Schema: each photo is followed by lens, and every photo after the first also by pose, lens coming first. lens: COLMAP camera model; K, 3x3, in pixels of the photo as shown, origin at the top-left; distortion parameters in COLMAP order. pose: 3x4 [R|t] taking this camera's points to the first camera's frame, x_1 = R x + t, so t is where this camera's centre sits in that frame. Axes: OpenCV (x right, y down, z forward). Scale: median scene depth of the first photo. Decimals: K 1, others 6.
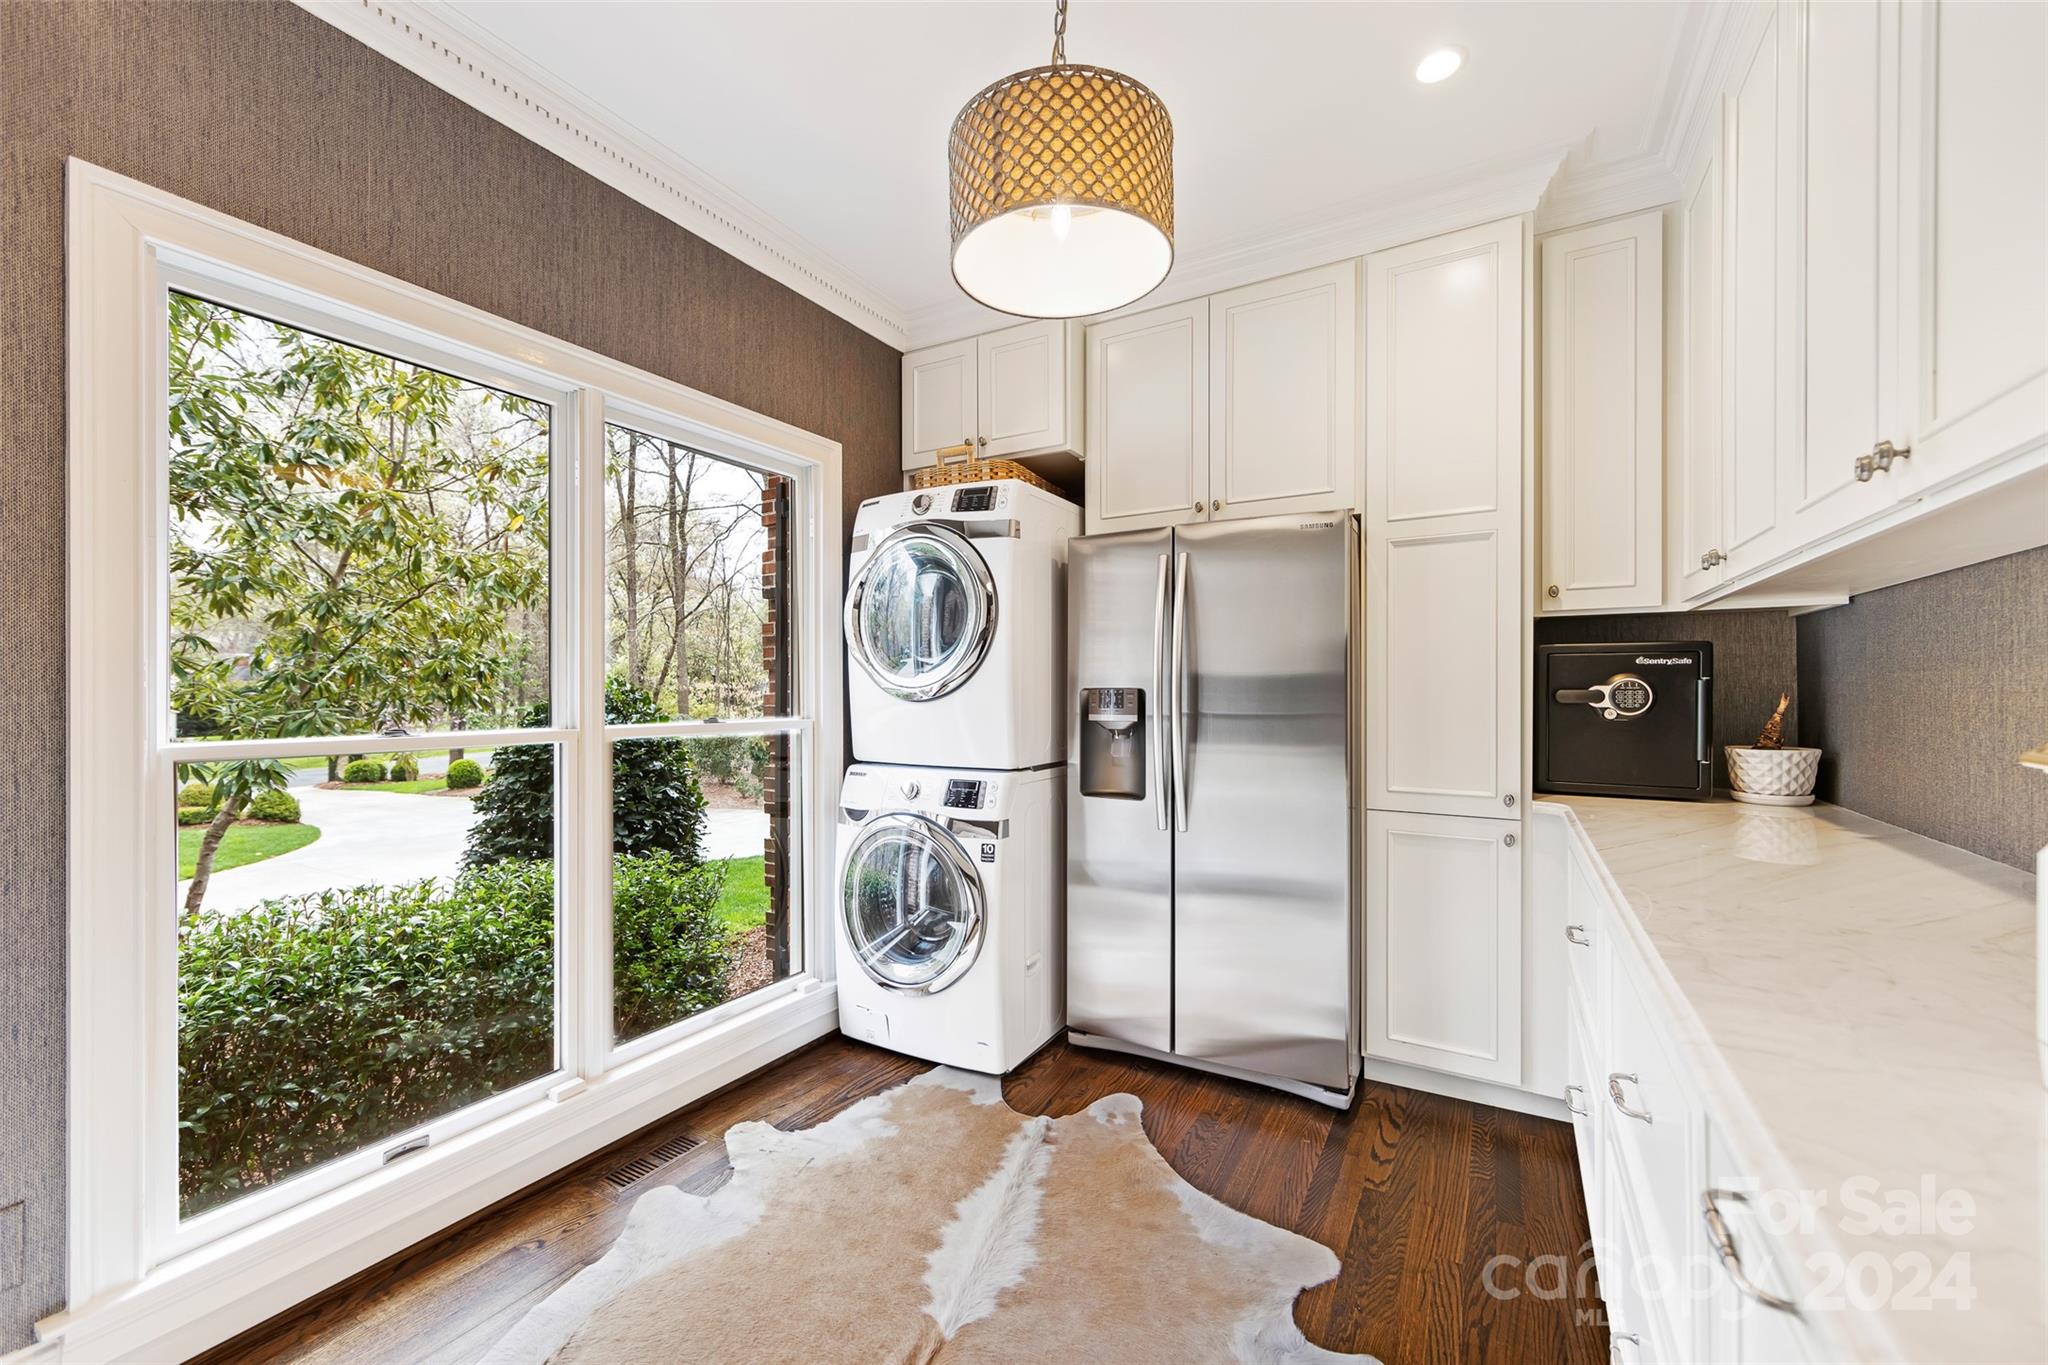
lens RADIAL K [[807.8, 0, 1037.5], [0, 807.8, 682.5], [0, 0, 1]] dist [0.000375, 0.000767]
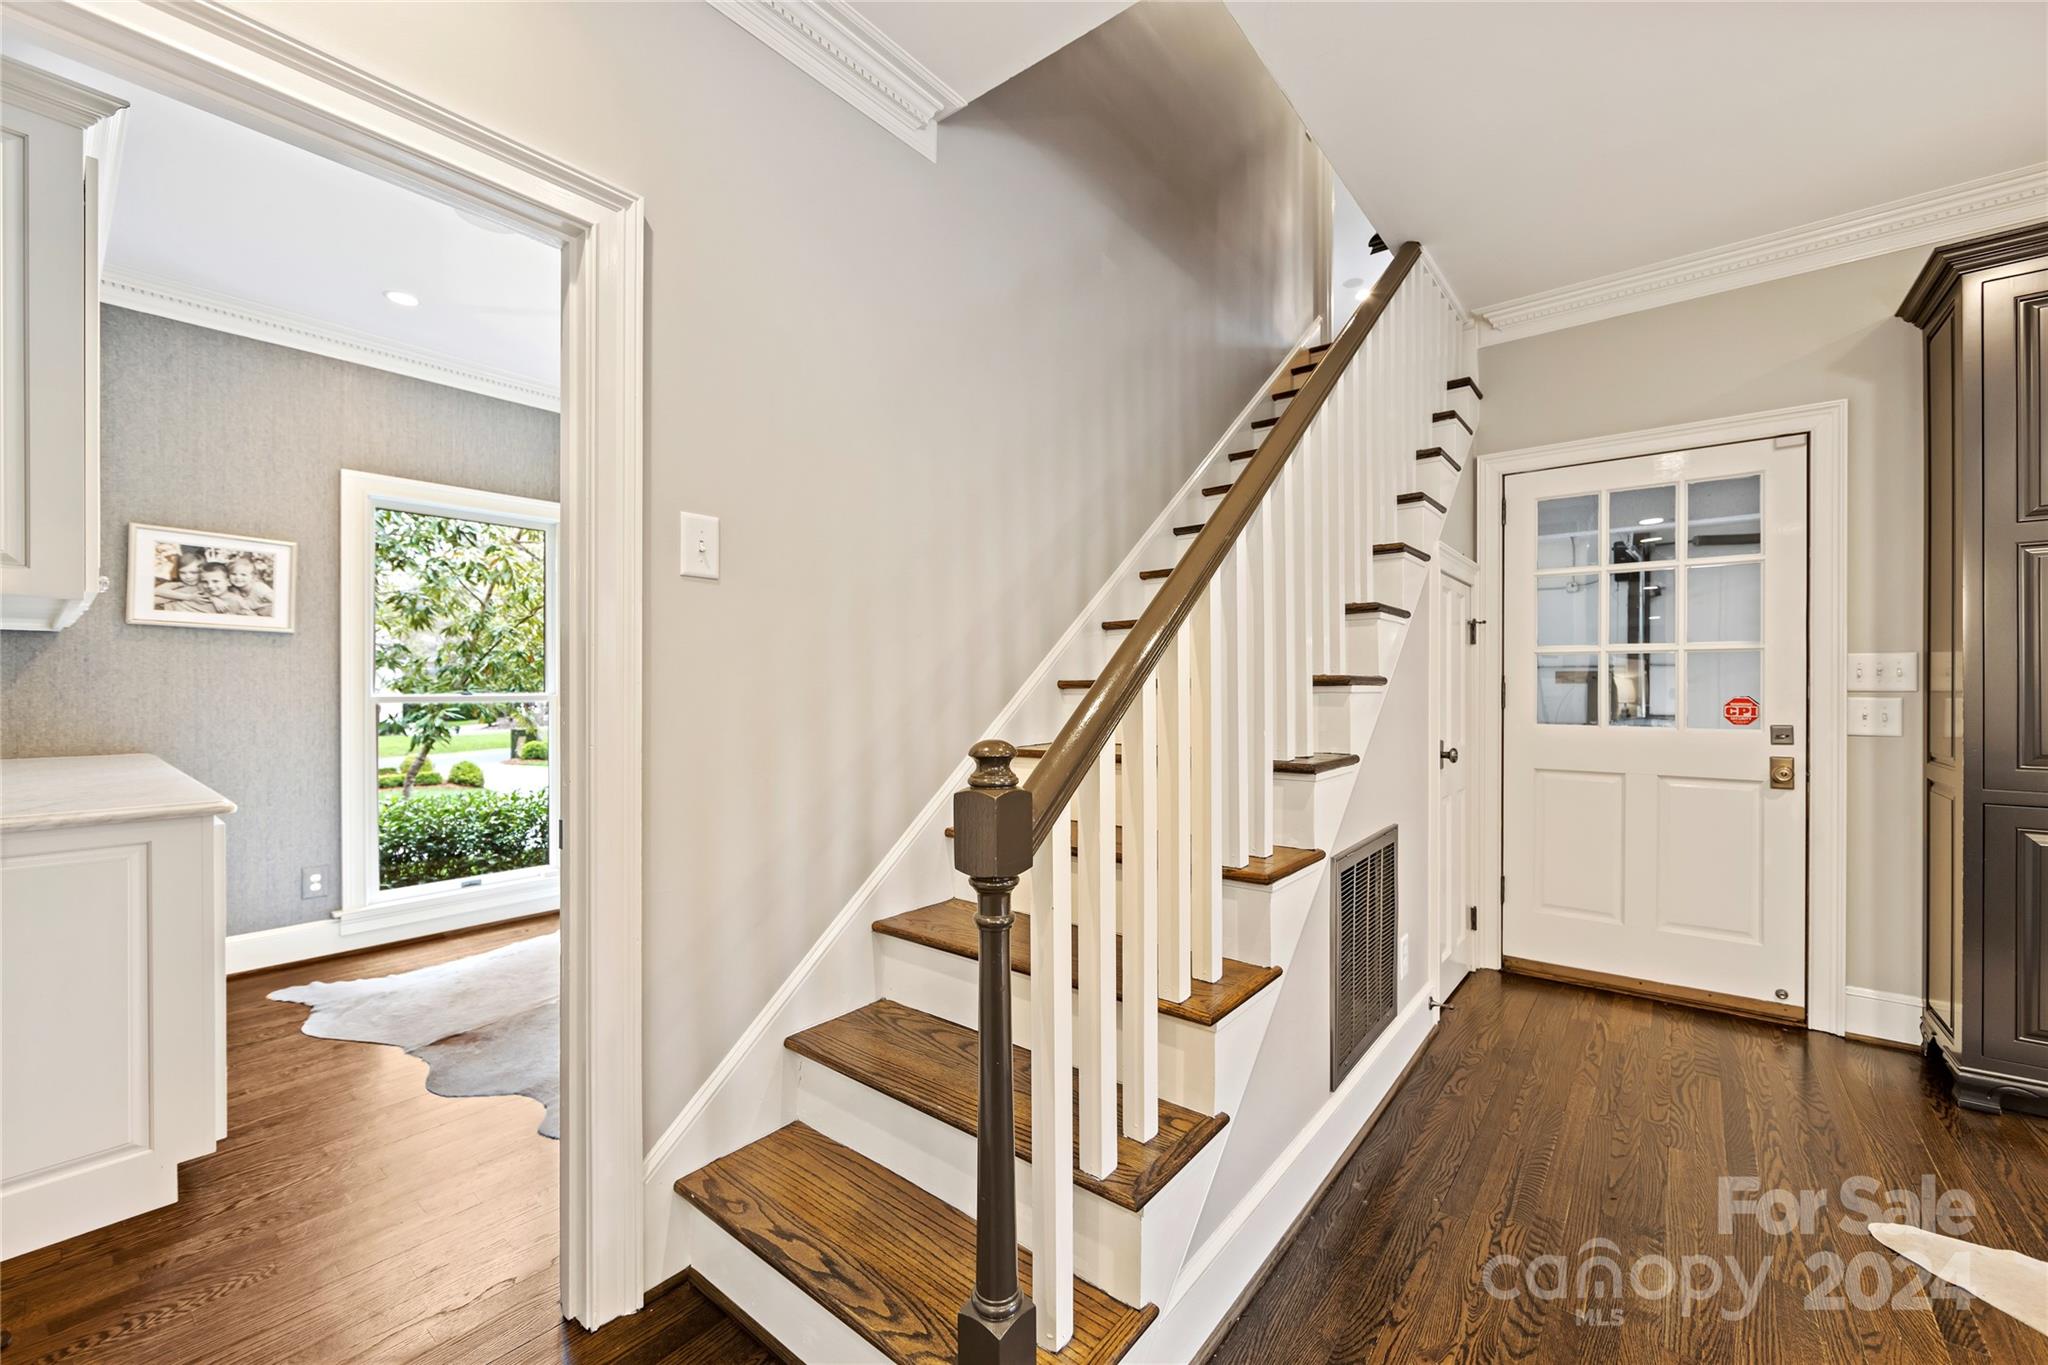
lens RADIAL K [[807.8, 0, 1035.9], [0, 807.8, 687.3], [0, 0, 1]] dist [0.000375, 0.000767]
pose [[0.988330, 0.006296, -0.152198, 0.395573], [-0.004985, 0.999947, 0.008990, 0.006137], [0.152246, -0.008127, 0.988309, -0.345964]]
